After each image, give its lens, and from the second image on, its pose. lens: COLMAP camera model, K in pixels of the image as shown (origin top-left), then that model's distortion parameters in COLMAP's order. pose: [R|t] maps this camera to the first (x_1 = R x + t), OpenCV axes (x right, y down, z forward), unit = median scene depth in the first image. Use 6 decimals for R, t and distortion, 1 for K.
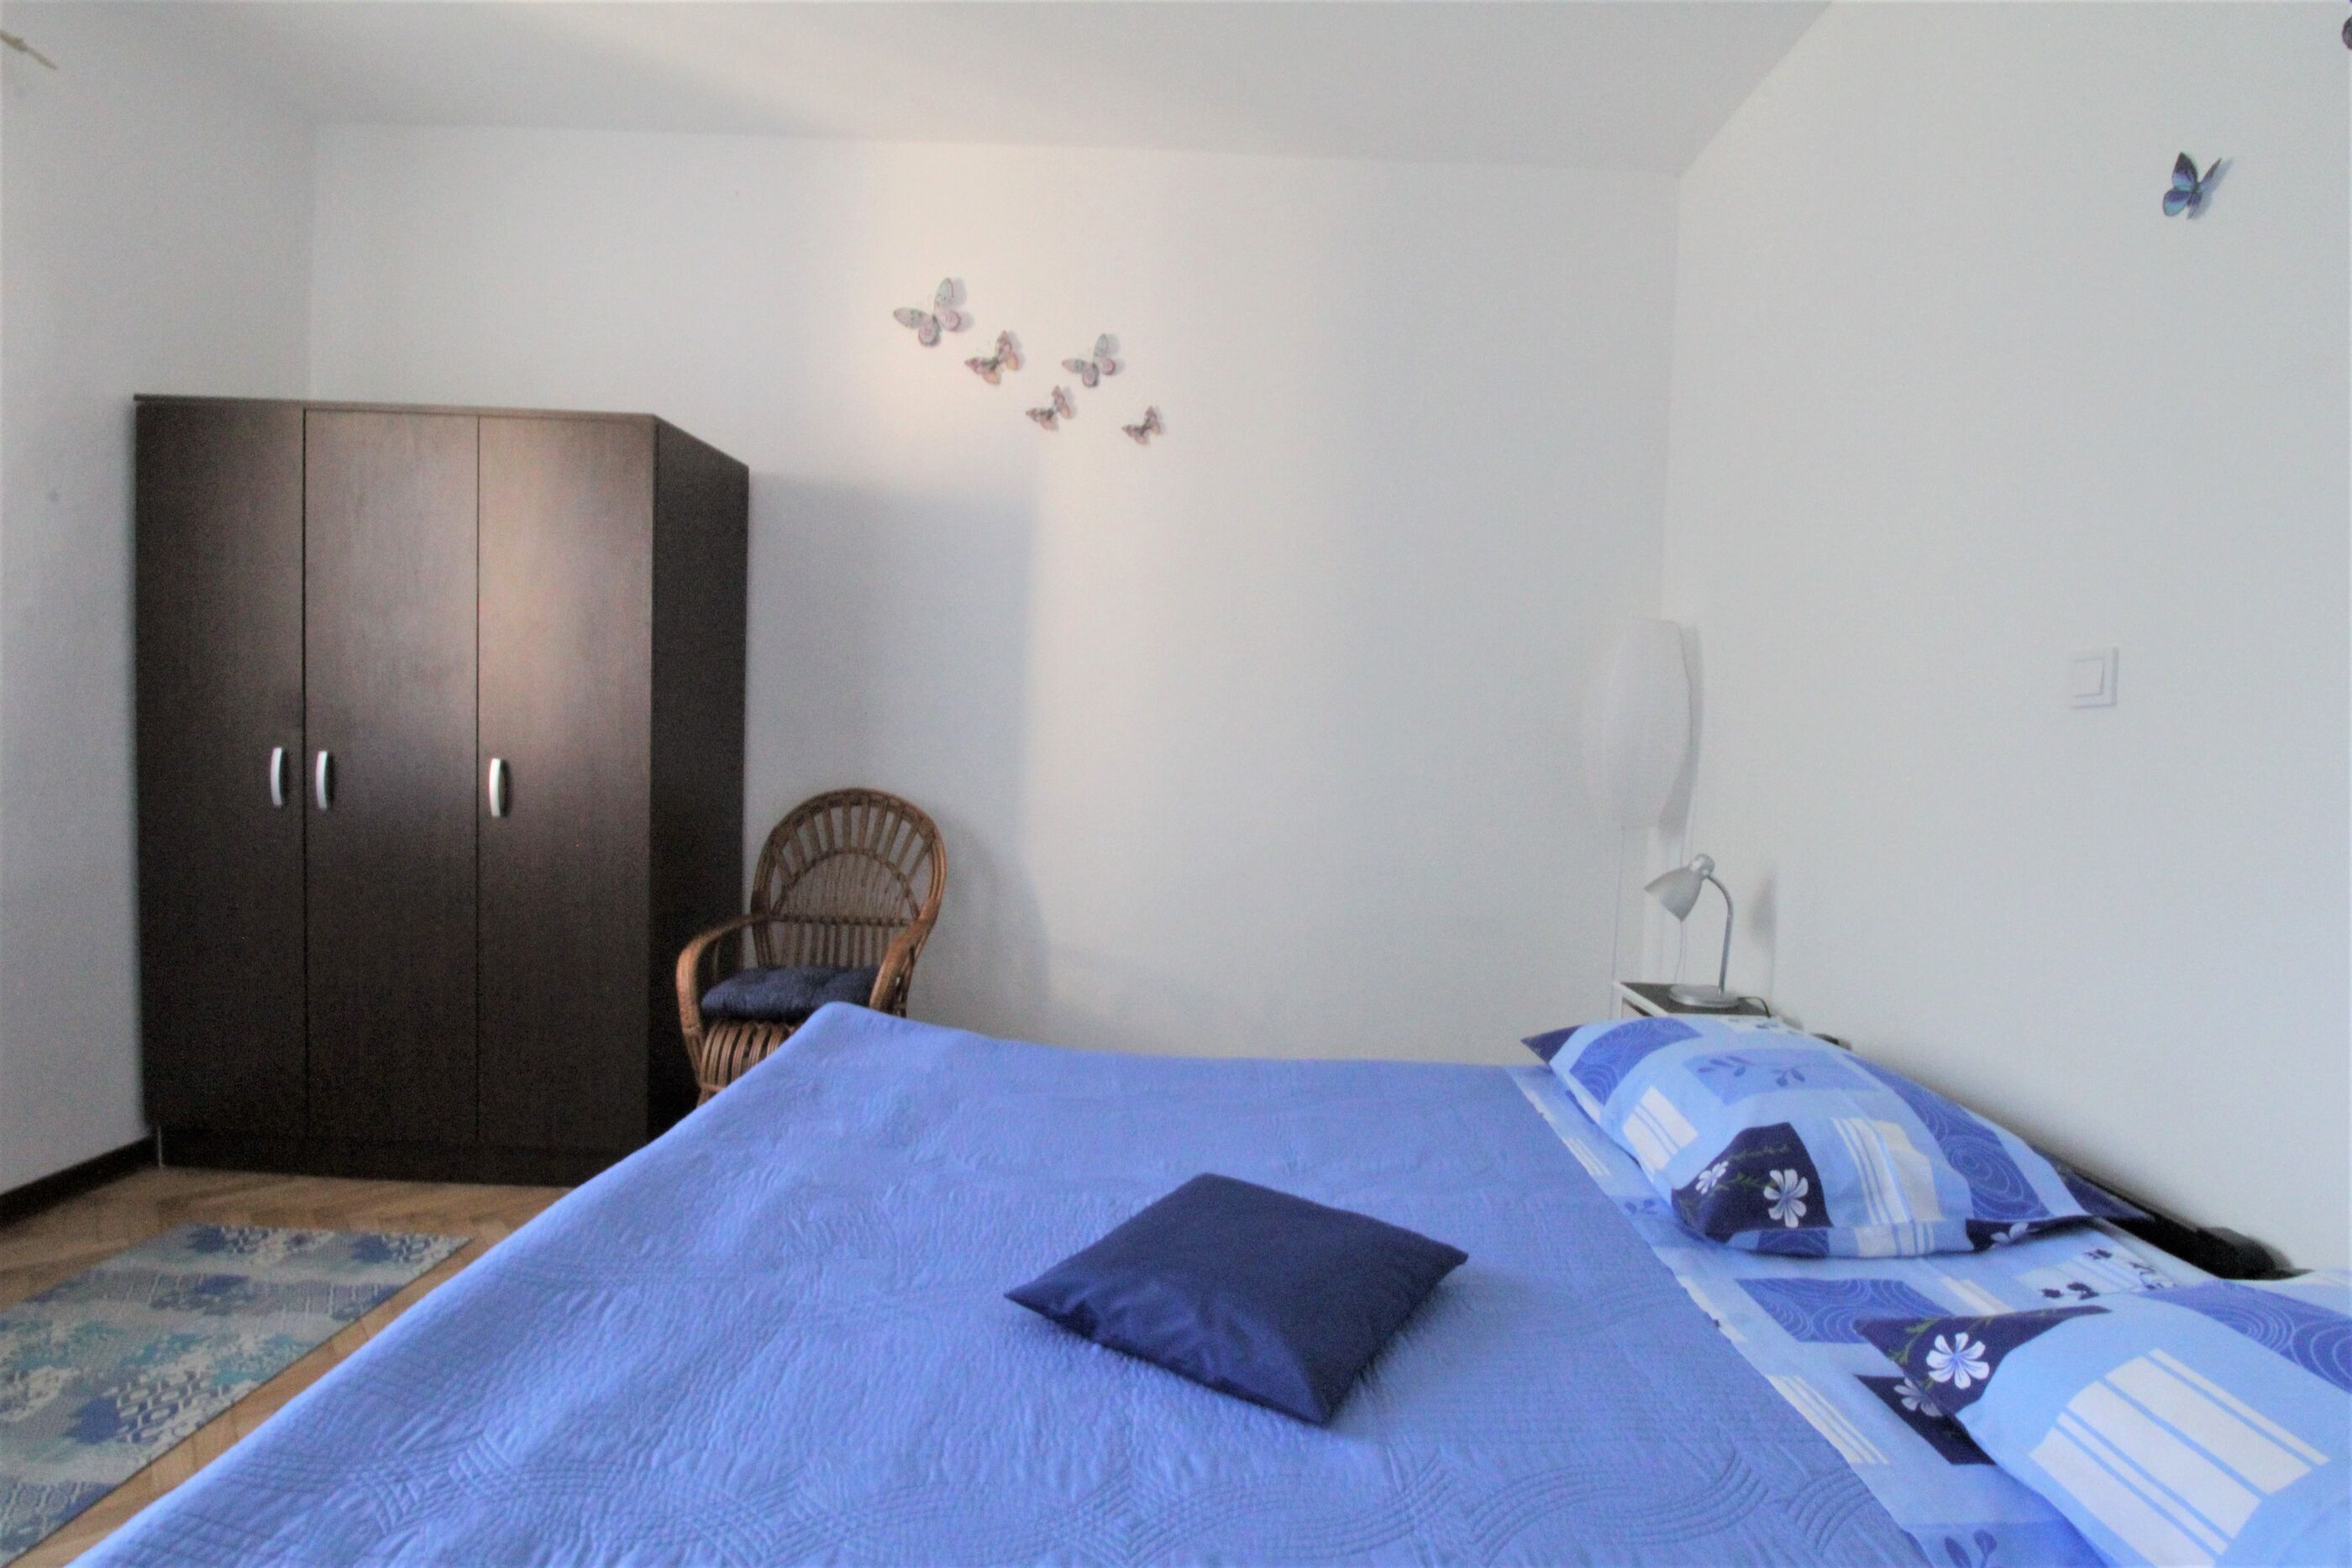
lens RADIAL K [[1098.3, 0, 1215.3], [0, 1098.3, 780.1], [0, 0, 1]] dist [0.002041, -0.013653]
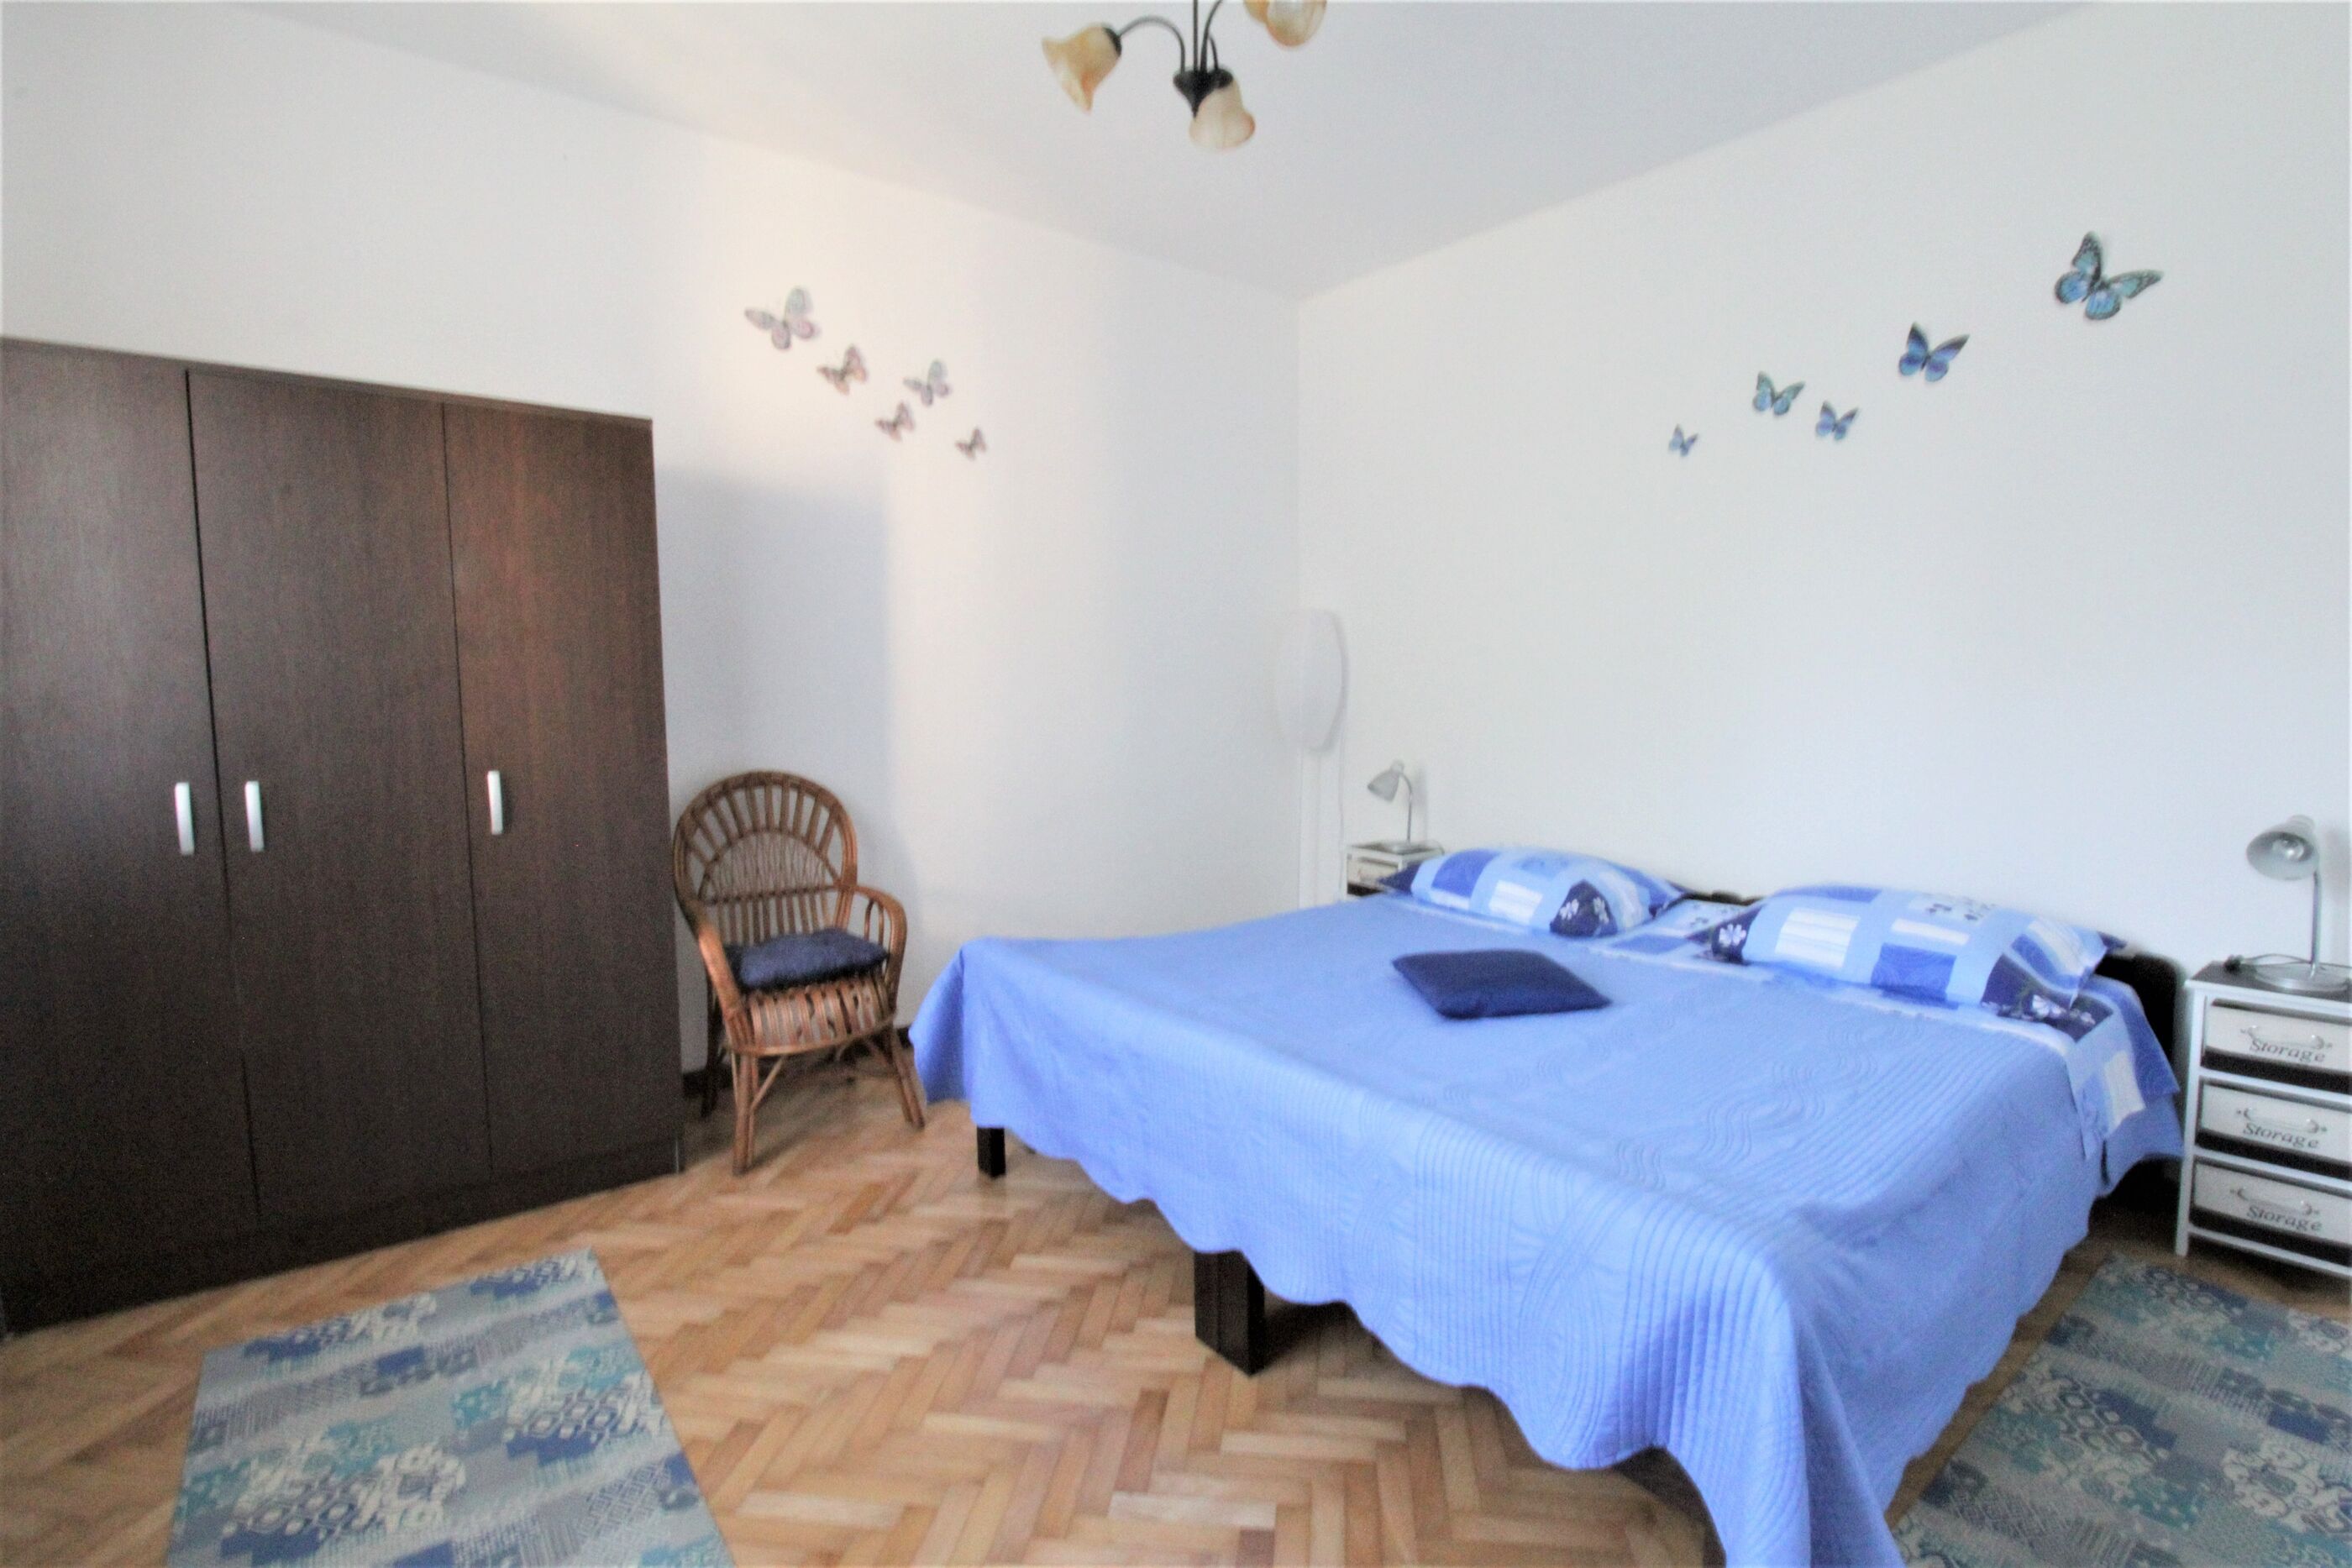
lens RADIAL K [[1098.3, 0, 1215.3], [0, 1098.3, 780.1], [0, 0, 1]] dist [0.002041, -0.013653]
pose [[0.786782, -0.099391, 0.609176, -0.736670], [0.058336, 0.994506, 0.086915, -0.058799], [-0.614468, -0.032846, 0.788258, -0.126331]]
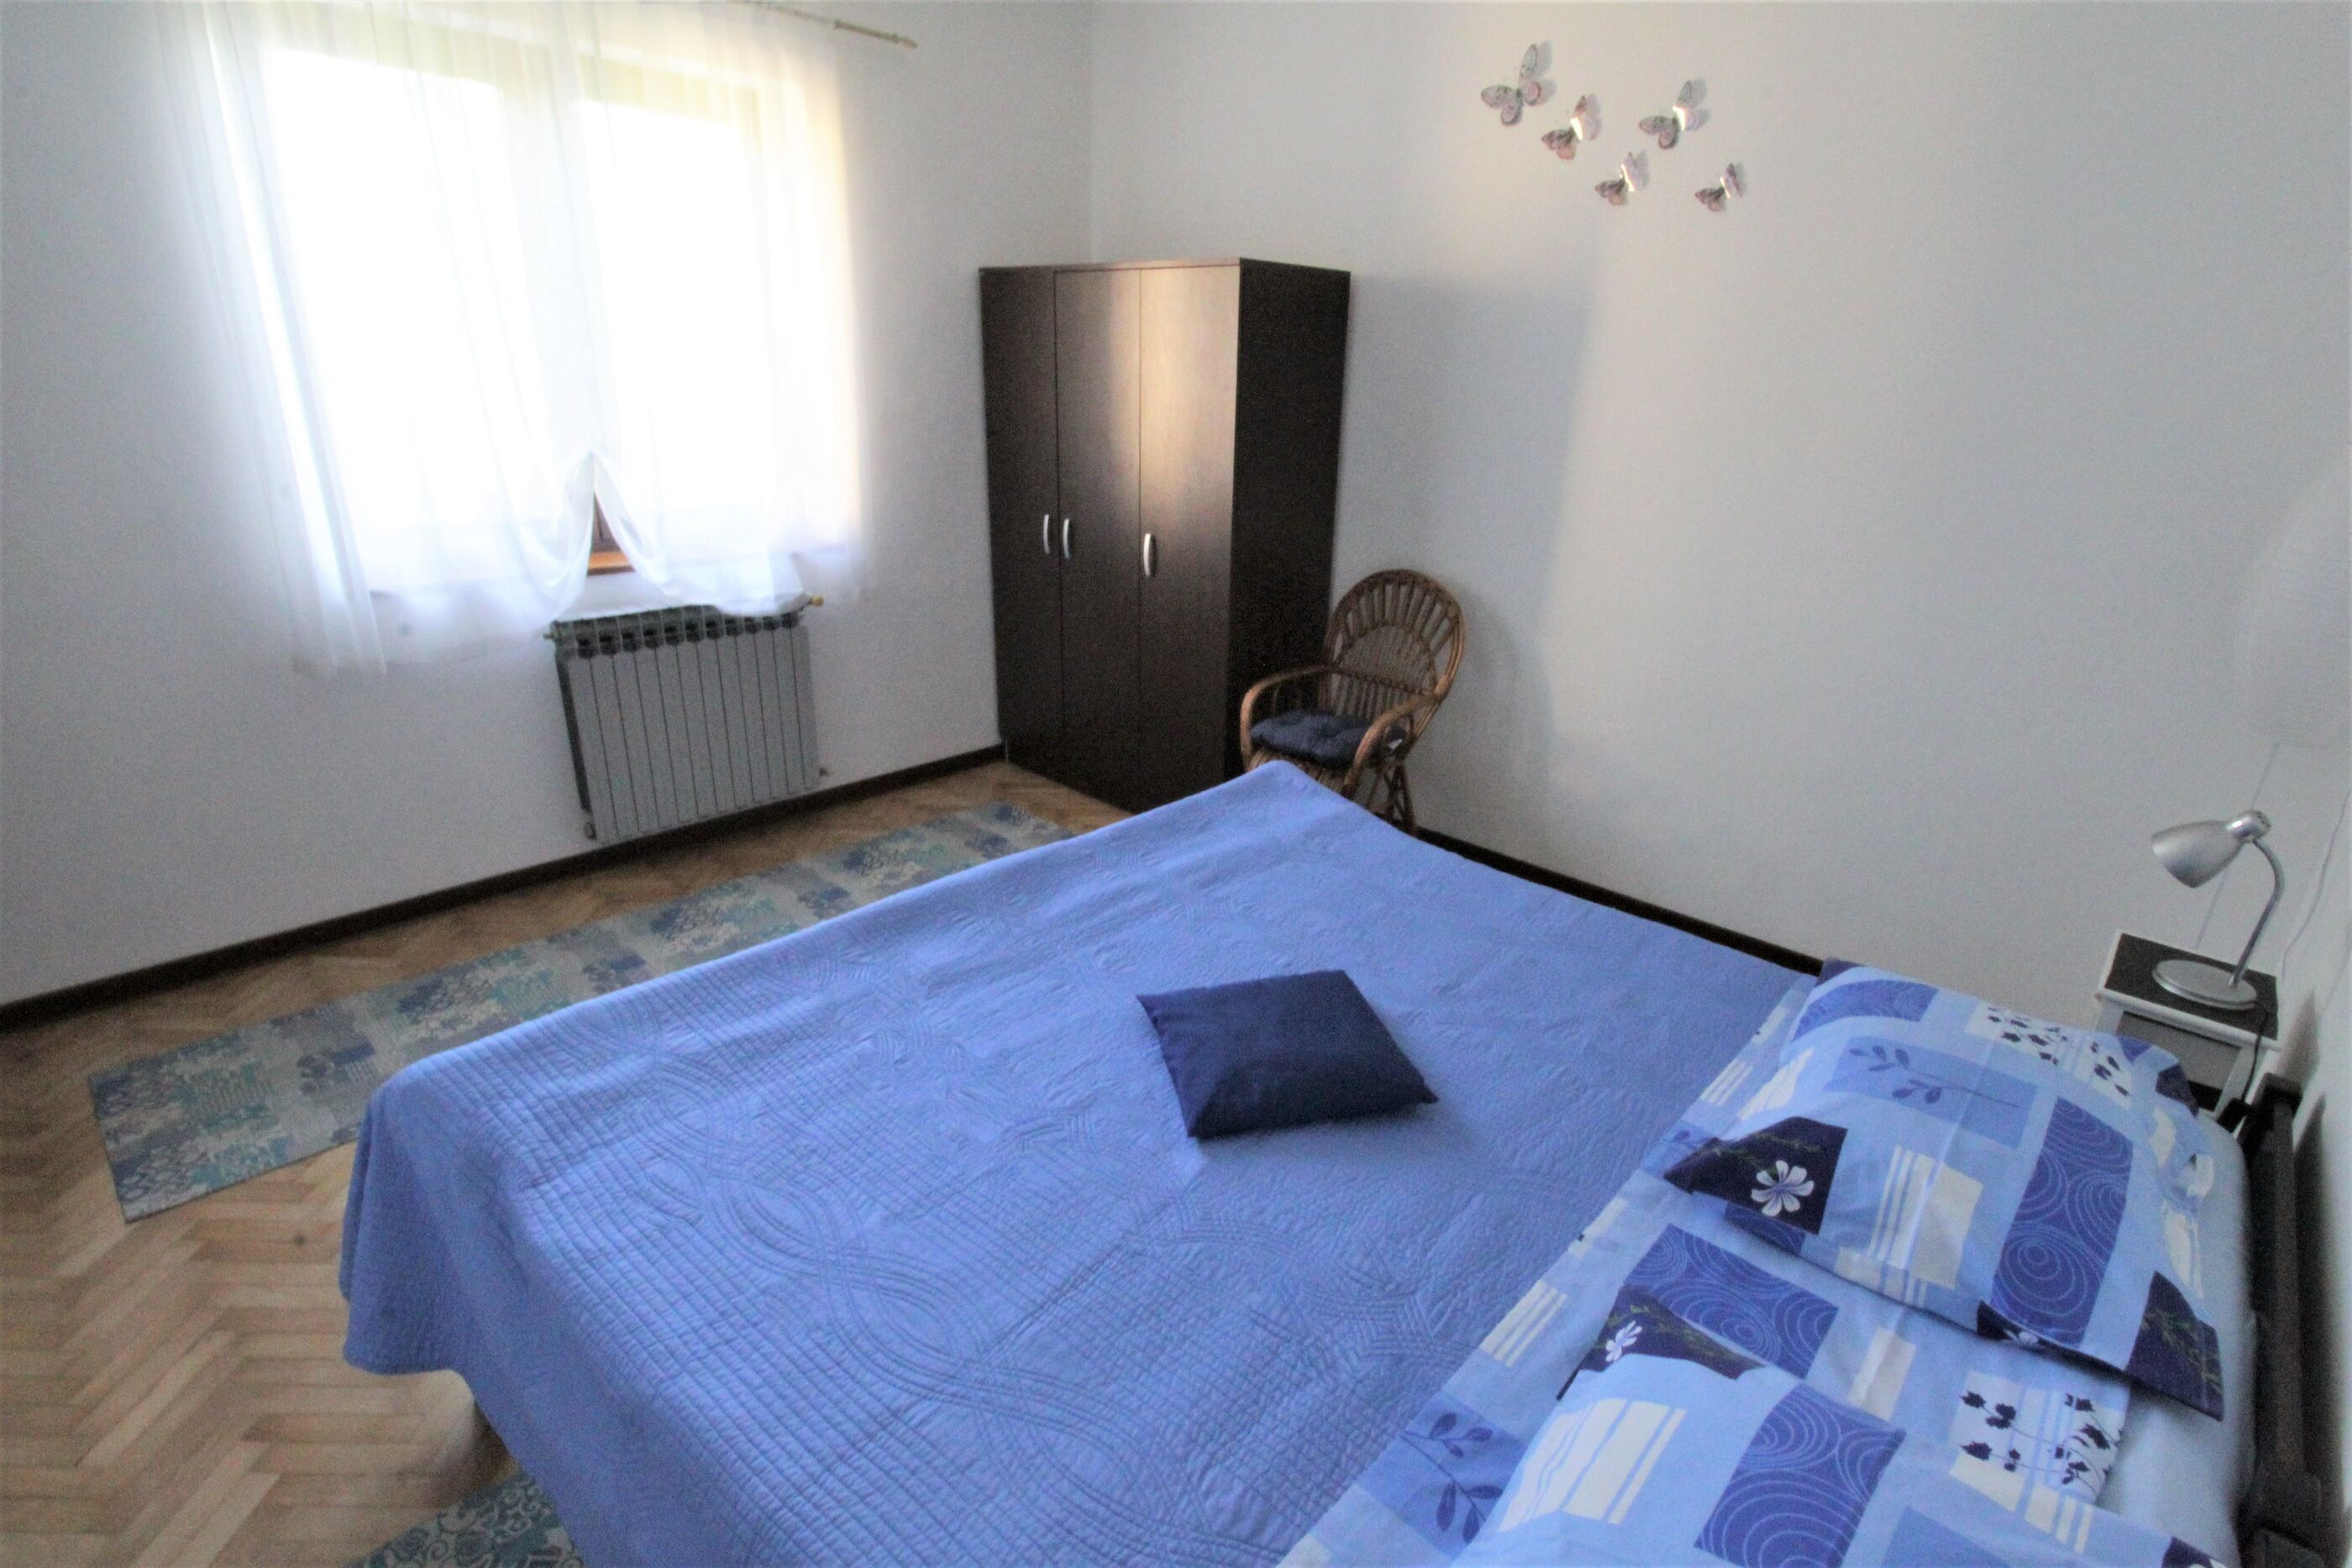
lens RADIAL K [[1098.3, 0, 1215.3], [0, 1098.3, 780.1], [0, 0, 1]] dist [0.002041, -0.013653]
pose [[0.732268, 0.226861, -0.642120, 0.374180], [-0.037786, 0.954966, 0.294299, -0.133452], [0.679967, -0.191243, 0.707863, 0.006760]]
